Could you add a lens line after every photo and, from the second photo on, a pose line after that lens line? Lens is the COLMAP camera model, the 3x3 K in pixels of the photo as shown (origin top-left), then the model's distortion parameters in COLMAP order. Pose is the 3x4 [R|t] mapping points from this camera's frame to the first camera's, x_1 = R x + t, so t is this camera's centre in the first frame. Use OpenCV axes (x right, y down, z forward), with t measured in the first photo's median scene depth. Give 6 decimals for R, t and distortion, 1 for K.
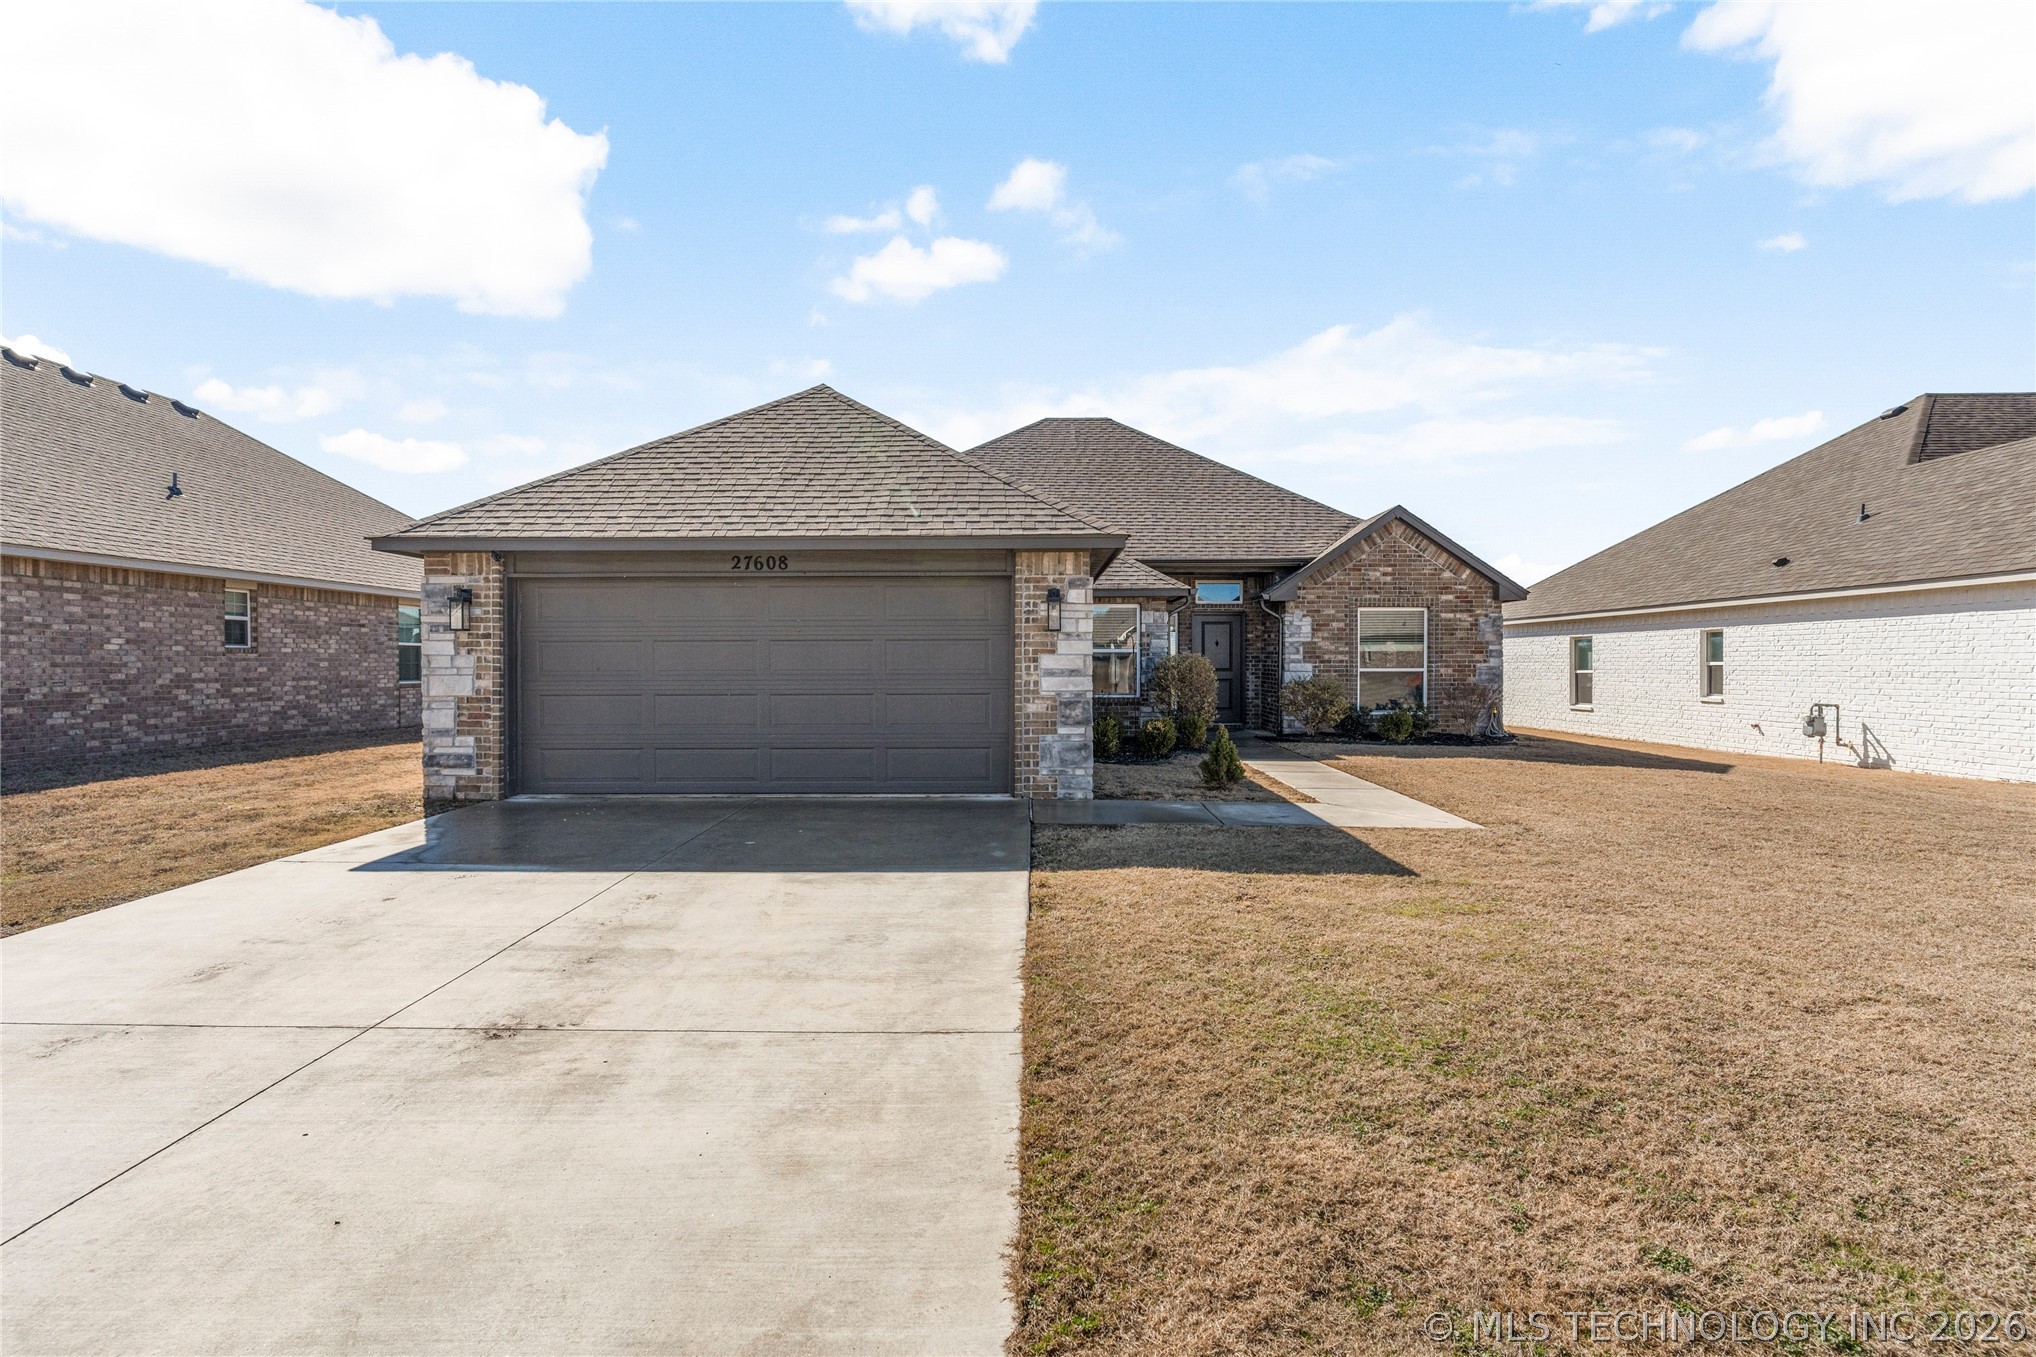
lens RADIAL K [[999.9, 0, 1008.6], [0, 999.9, 679.2], [0, 0, 1]] dist [0.004284, -0.000536]
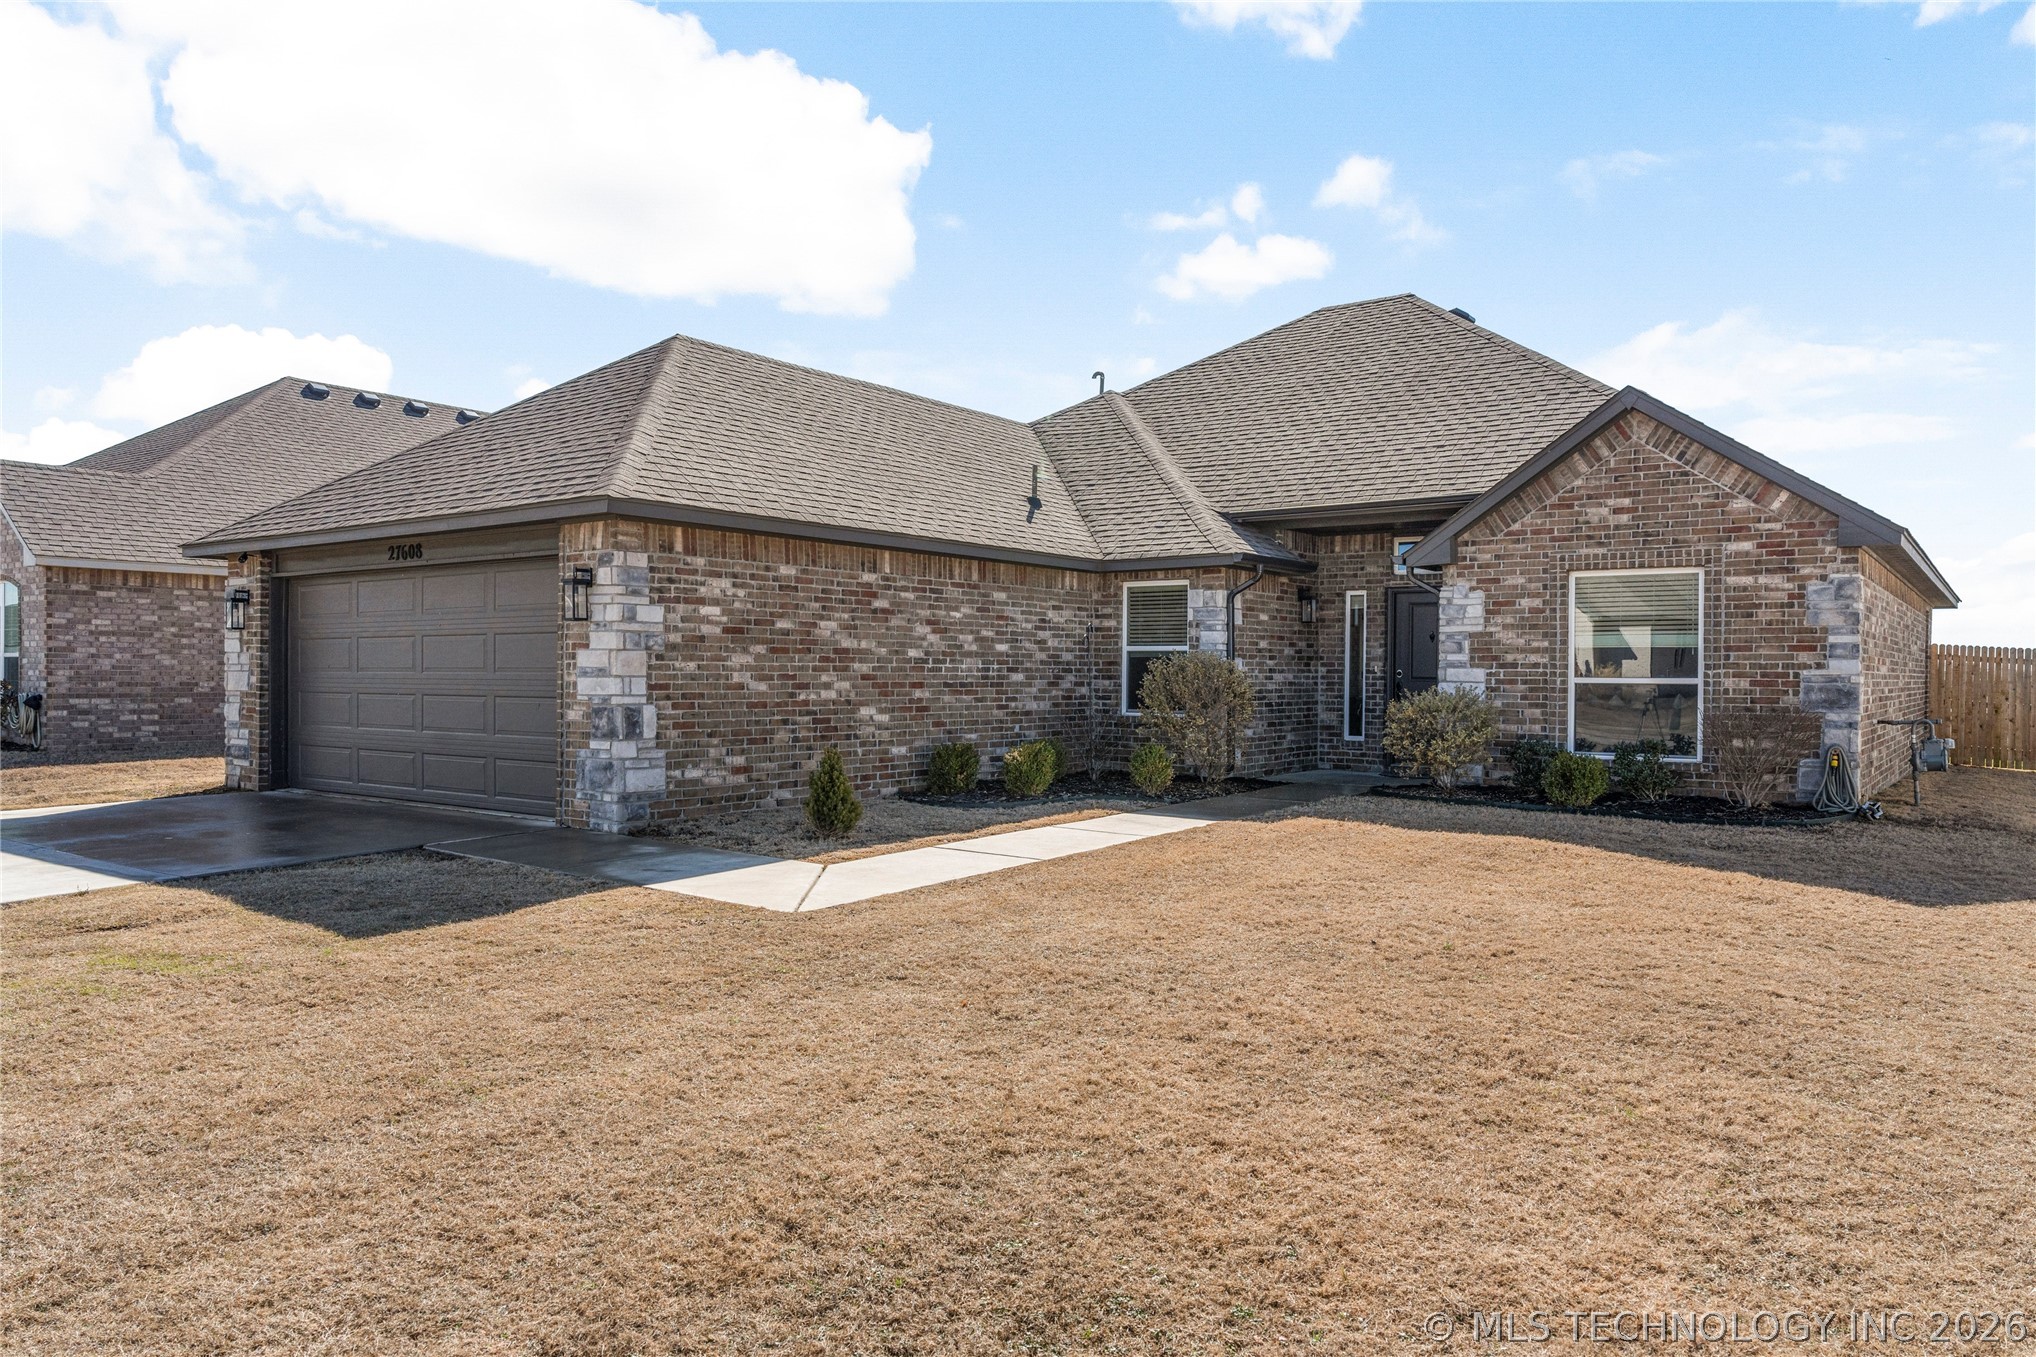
lens RADIAL K [[1355.0, 0, 1006.0], [0, 1355.0, 684.0], [0, 0, 1]] dist [0.001023, 0.000777]
pose [[0.809558, 0.011059, -0.586935, 0.885851], [-0.016291, 0.999861, -0.003630, 0.001446], [0.586813, 0.012500, 0.809626, 0.293048]]
